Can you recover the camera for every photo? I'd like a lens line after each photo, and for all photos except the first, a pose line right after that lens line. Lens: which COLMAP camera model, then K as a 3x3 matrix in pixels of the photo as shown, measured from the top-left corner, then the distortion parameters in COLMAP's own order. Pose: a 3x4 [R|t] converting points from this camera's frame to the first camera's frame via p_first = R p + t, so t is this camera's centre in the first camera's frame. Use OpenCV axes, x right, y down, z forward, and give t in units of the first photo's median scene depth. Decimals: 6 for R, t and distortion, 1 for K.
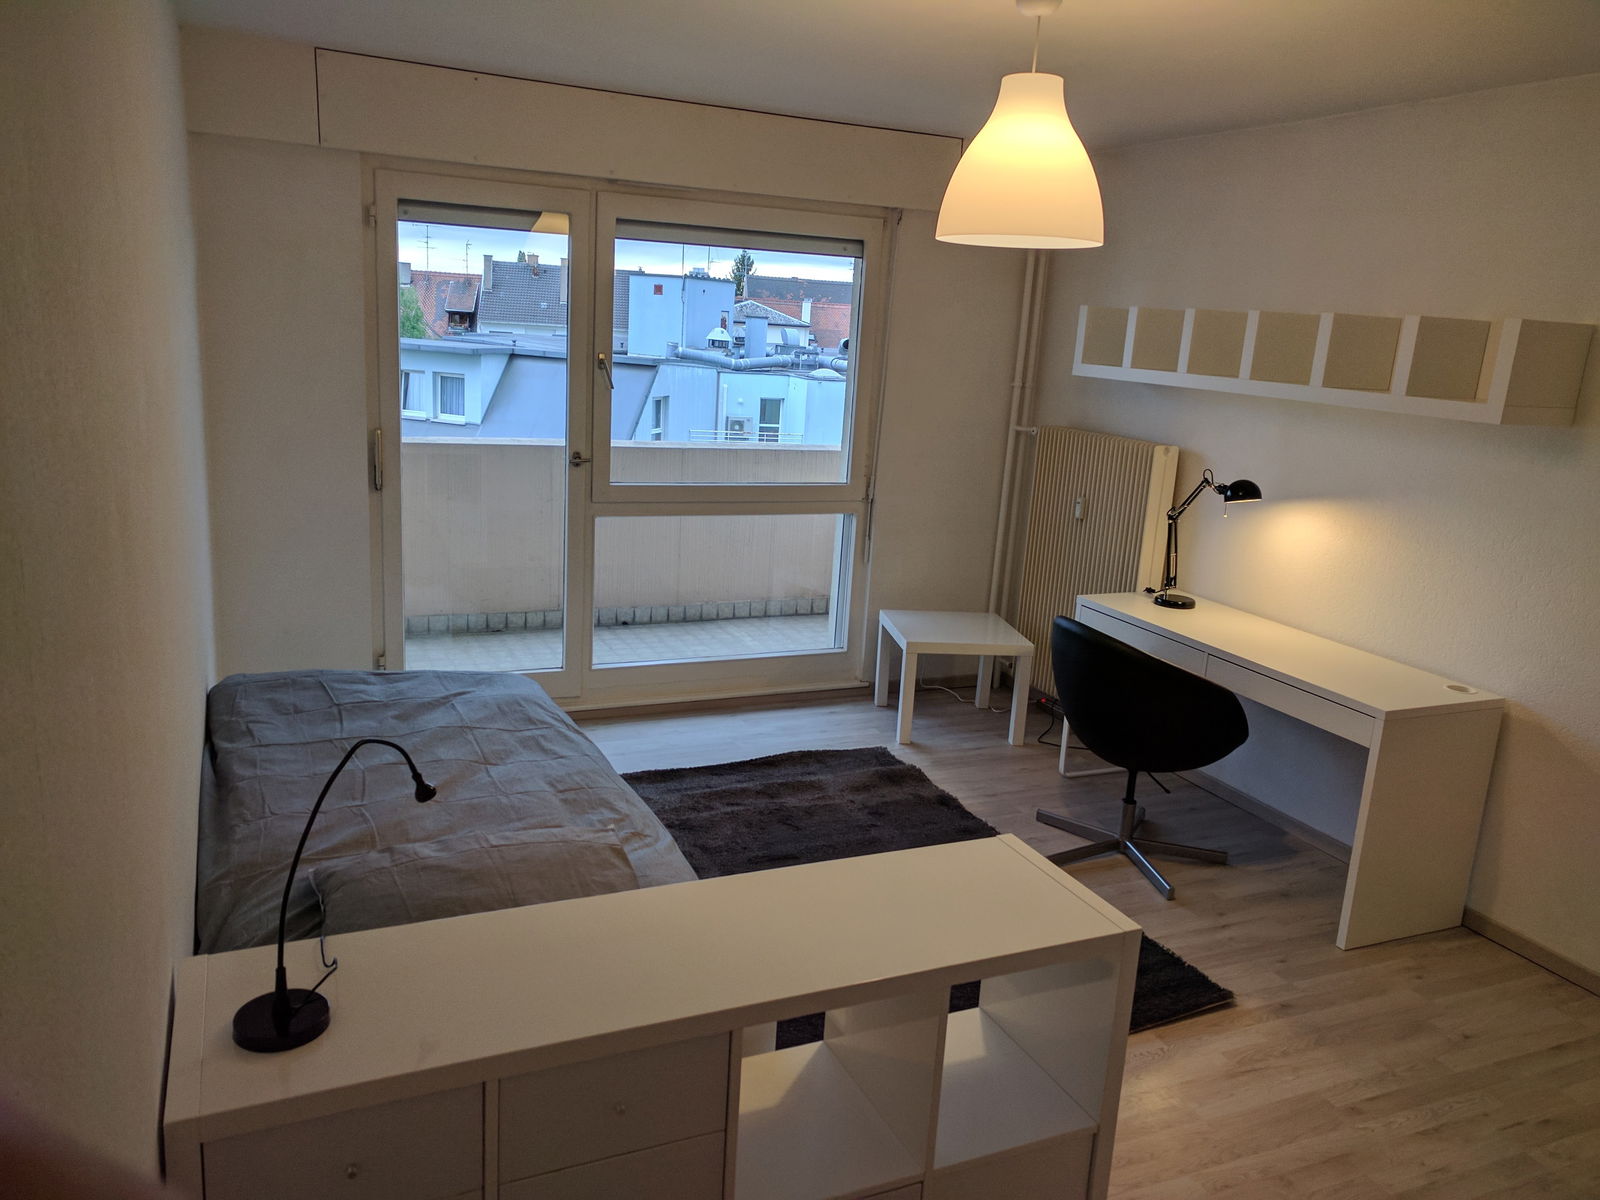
lens RADIAL K [[1191.3, 0, 800.0], [0, 1191.3, 600.0], [0, 0, 1]] dist [0.076968, -0.000006]
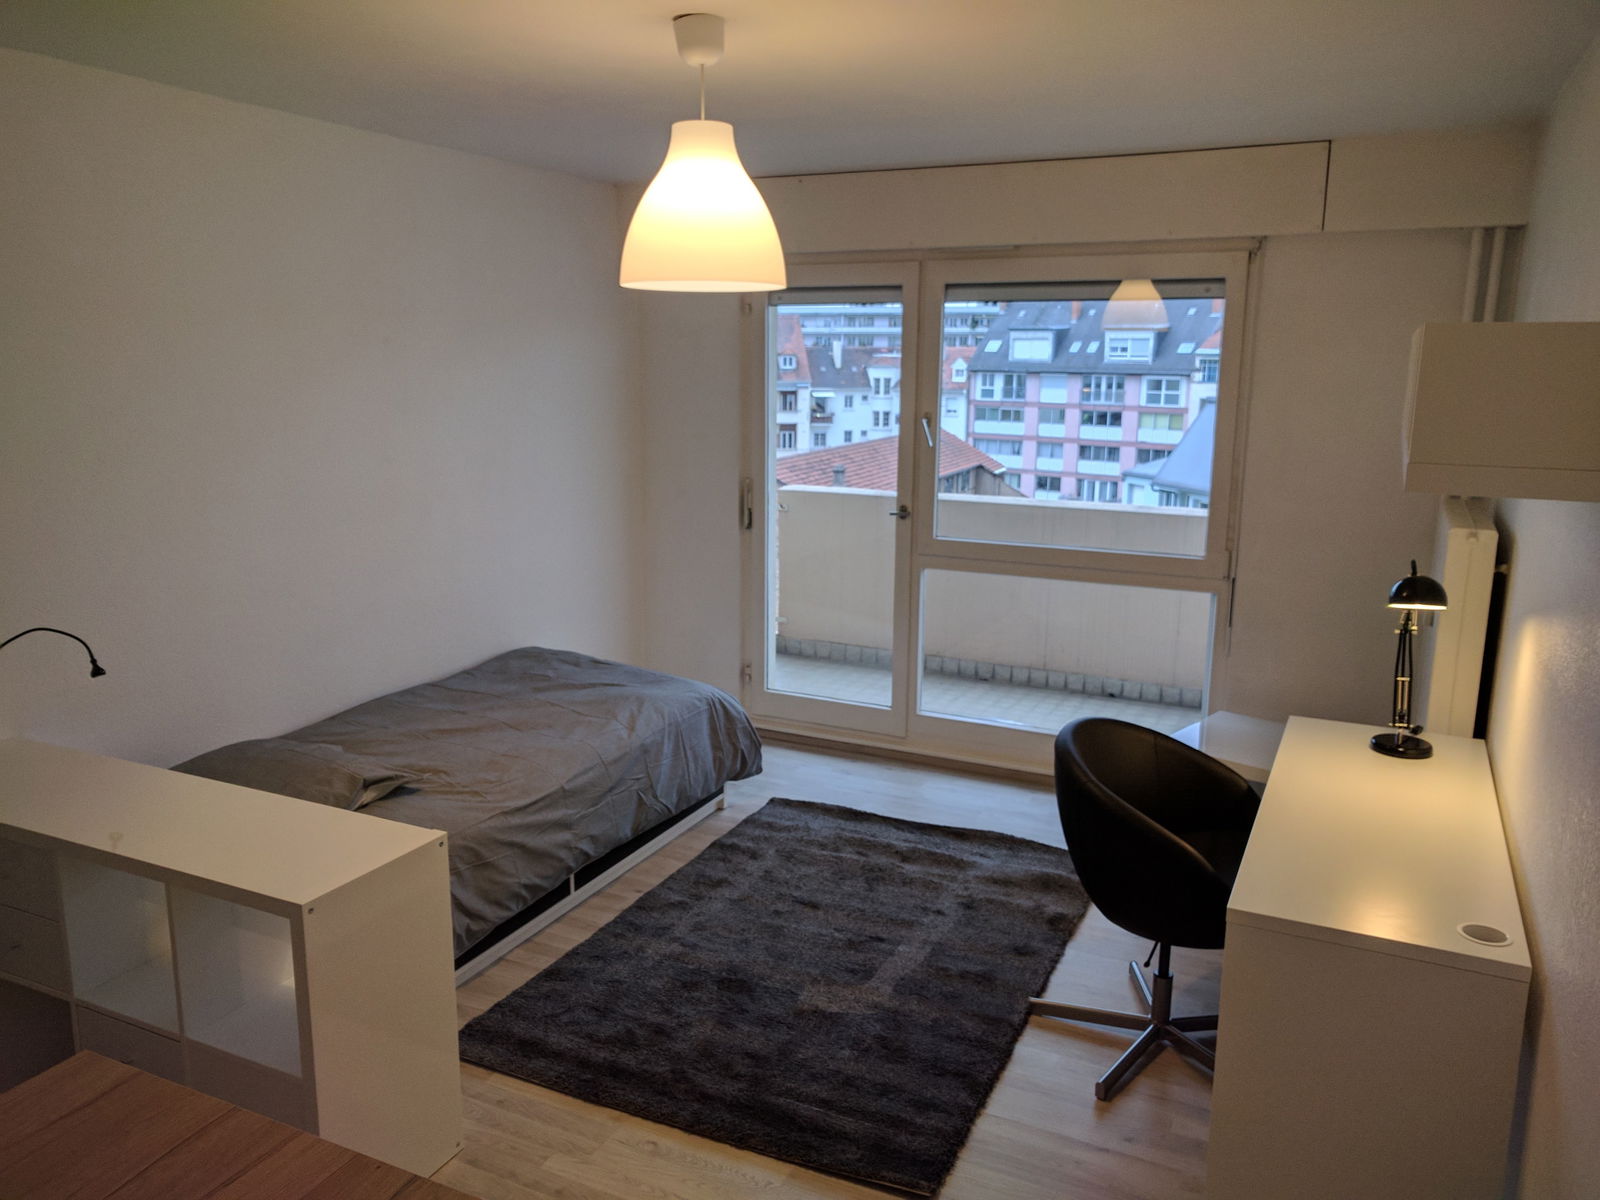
lens RADIAL K [[1196.9, 0, 800.0], [0, 1196.9, 600.0], [0, 0, 1]] dist [0.007996, 0.006686]
pose [[0.632937, 0.098795, -0.767874, 0.578430], [-0.148690, 0.988873, 0.004667, -0.031698], [0.759791, 0.111221, 0.640584, 0.259255]]
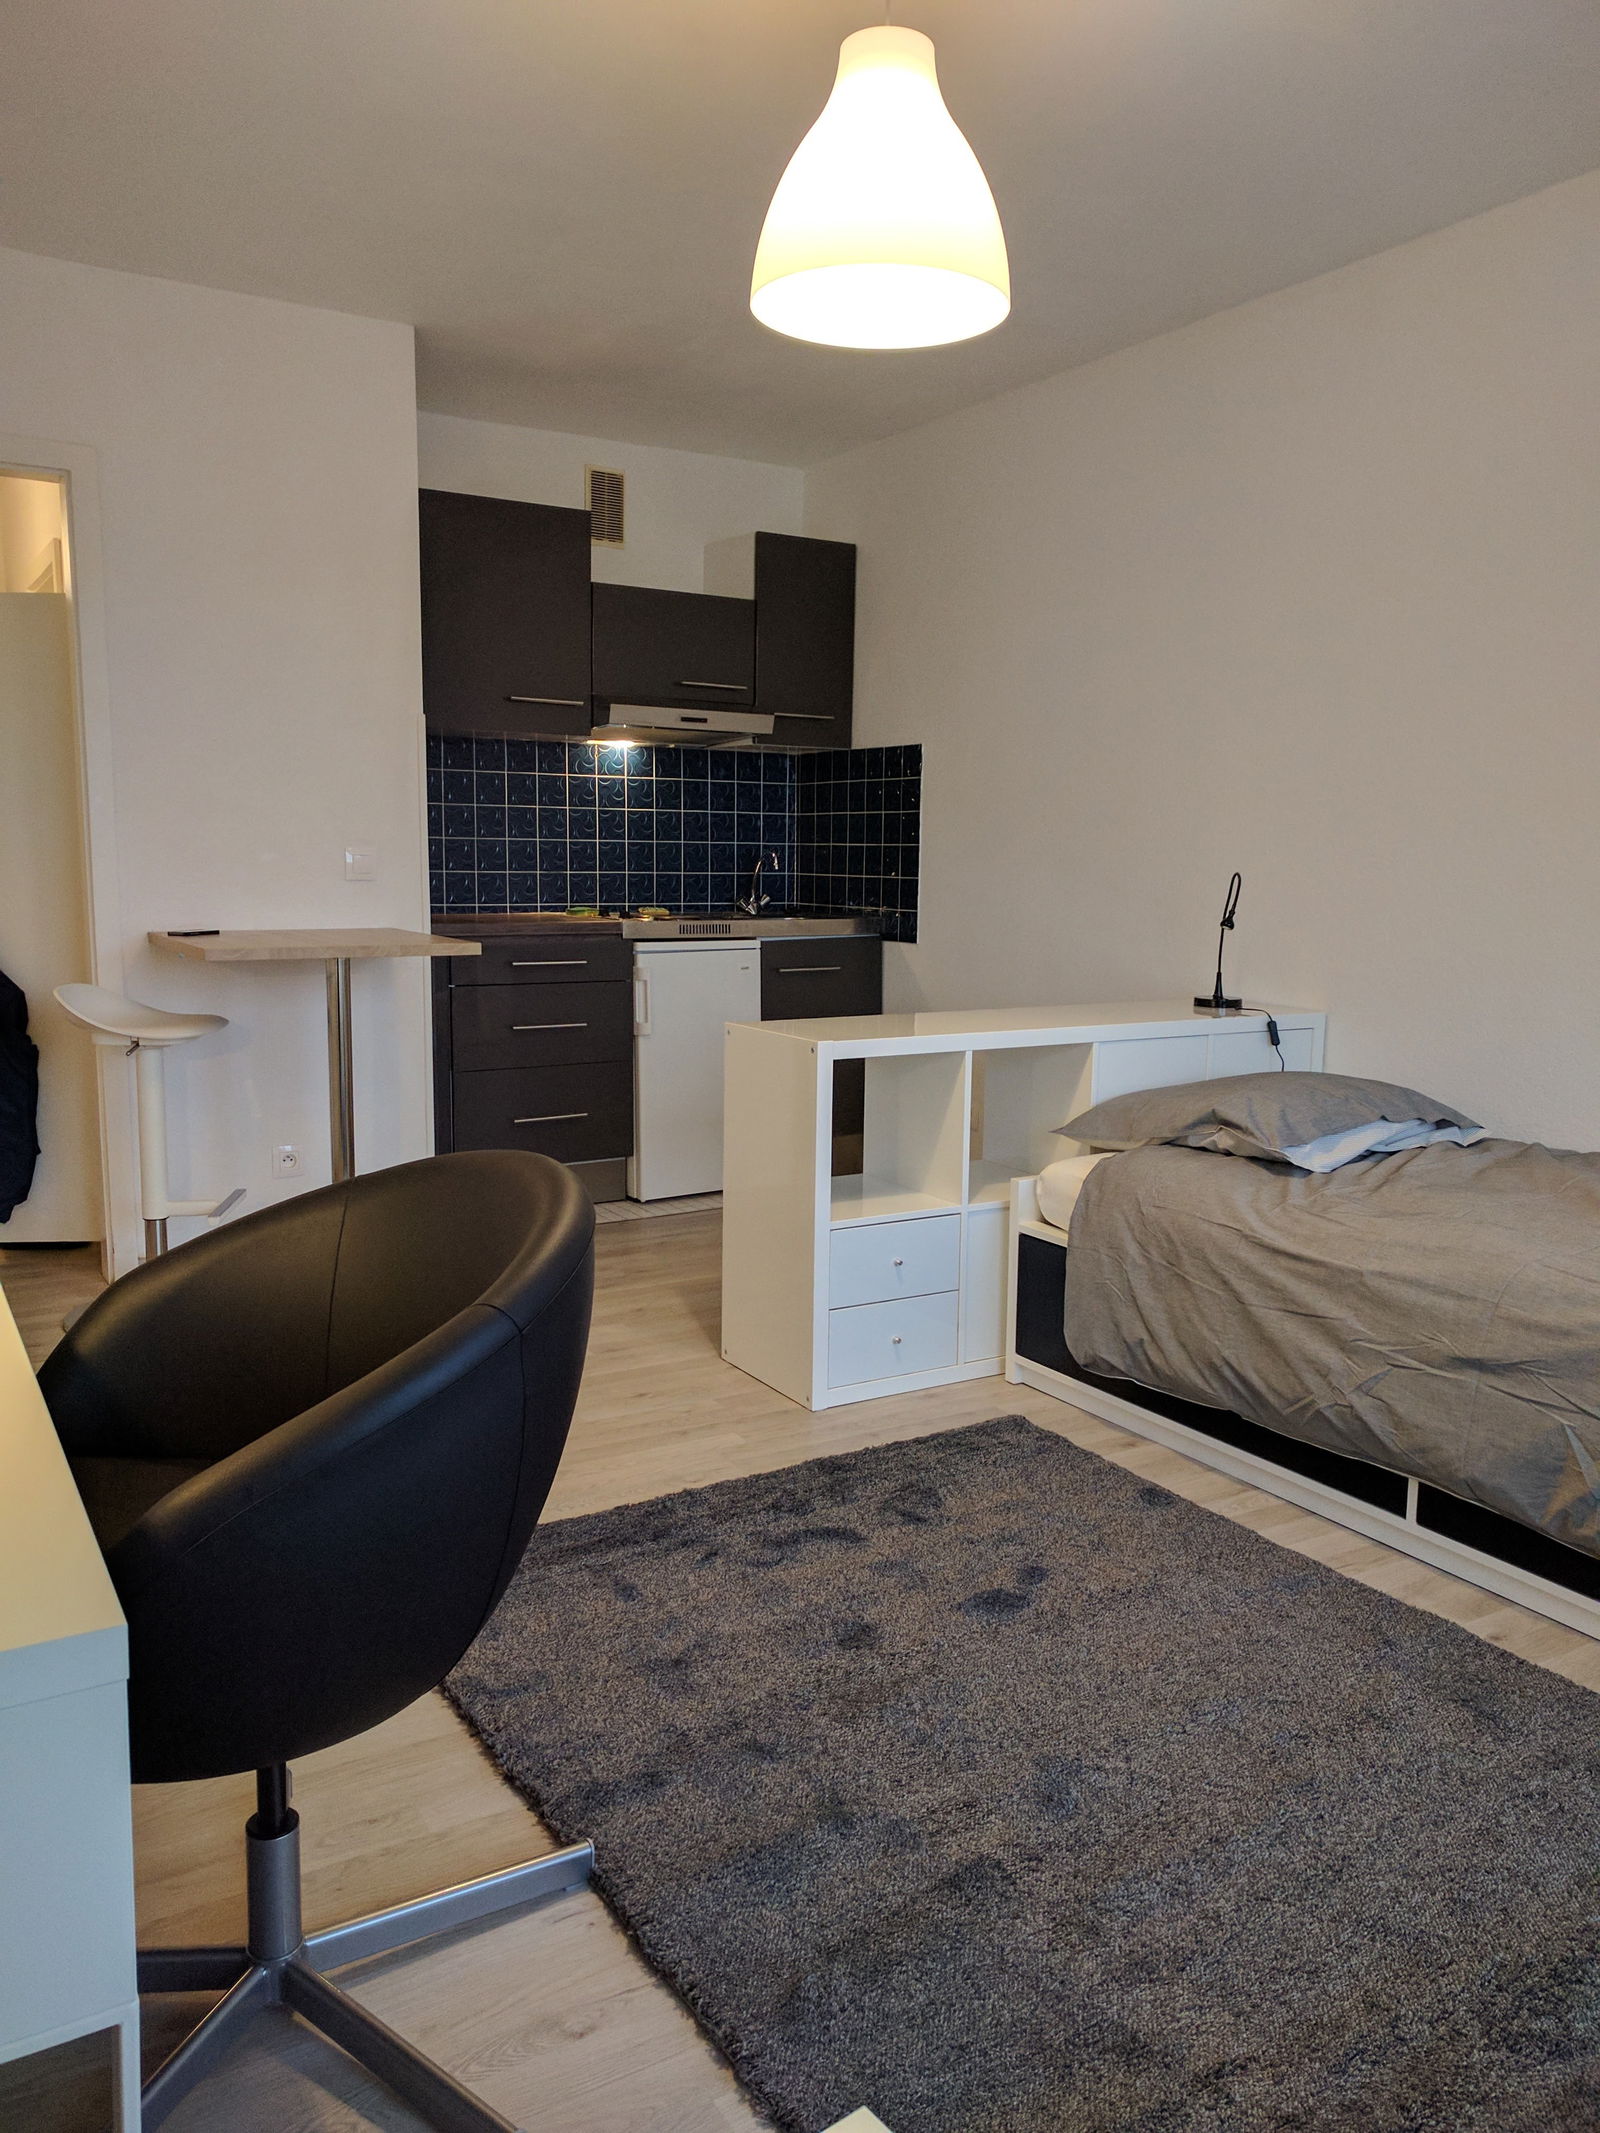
lens RADIAL K [[1595.6, 0, 800.0], [0, 1595.6, 1066.5], [0, 0, 1]] dist [0.007996, 0.006686]
pose [[-0.991549, -0.050463, -0.119514, 0.169819], [-0.090062, 0.930838, 0.354160, -0.126457], [0.093376, 0.361931, -0.927516, 1.095564]]
